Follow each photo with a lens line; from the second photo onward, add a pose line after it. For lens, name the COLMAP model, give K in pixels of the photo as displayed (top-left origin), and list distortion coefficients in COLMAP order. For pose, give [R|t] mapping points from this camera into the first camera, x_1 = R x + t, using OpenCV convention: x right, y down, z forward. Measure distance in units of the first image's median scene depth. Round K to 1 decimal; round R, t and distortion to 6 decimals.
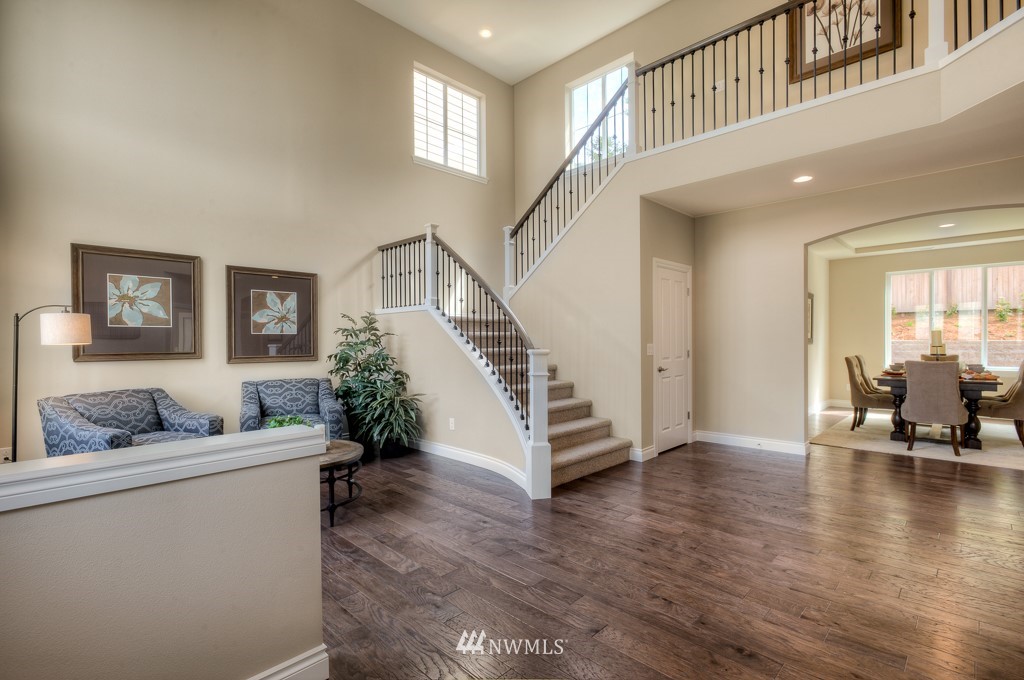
lens RADIAL K [[480.6, 0, 513.2], [0, 480.6, 342.9], [0, 0, 1]] dist [-0.005277, 0.000469]
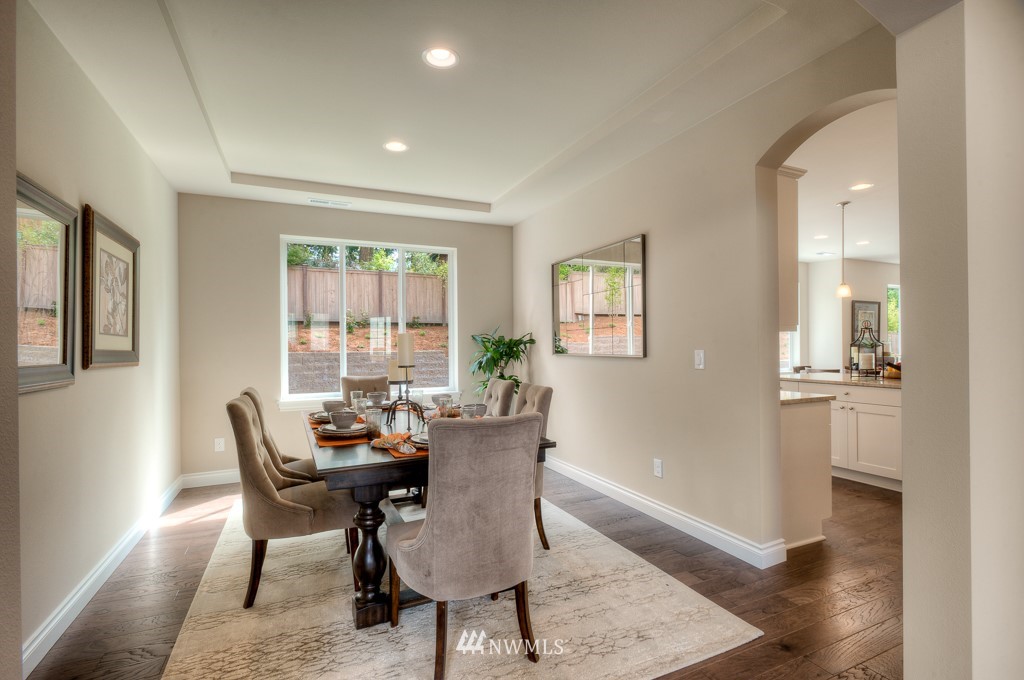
lens RADIAL K [[480.6, 0, 513.4], [0, 480.6, 344.7], [0, 0, 1]] dist [-0.005277, 0.000469]
pose [[0.365045, 0.001564, 0.930989, 0.342251], [0.018023, 0.999799, -0.008747, -0.006333], [-0.930816, 0.019972, 0.364943, 0.525417]]
